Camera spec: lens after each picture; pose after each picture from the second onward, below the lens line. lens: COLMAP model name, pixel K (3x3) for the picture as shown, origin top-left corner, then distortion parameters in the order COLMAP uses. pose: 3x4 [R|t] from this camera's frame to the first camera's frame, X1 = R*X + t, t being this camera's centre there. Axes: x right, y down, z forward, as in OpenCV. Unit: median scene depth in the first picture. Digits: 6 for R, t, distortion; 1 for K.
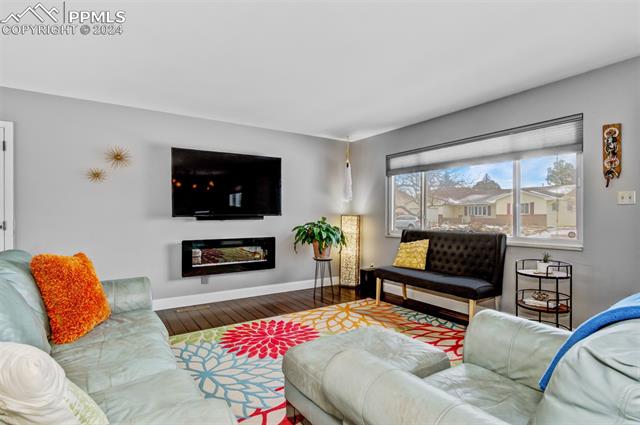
lens RADIAL K [[316.0, 0, 318.8], [0, 316.0, 213.1], [0, 0, 1]] dist [-0.003031, -0.000822]
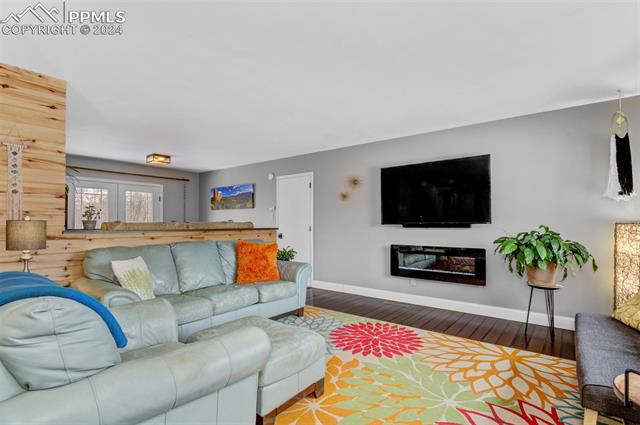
lens RADIAL K [[316.0, 0, 318.5], [0, 316.0, 217.8], [0, 0, 1]] dist [-0.003031, -0.000822]
pose [[0.323519, -0.012454, -0.946140, 0.687754], [0.008736, 0.999910, -0.010174, -0.003696], [0.946181, -0.004974, 0.323599, 0.405902]]
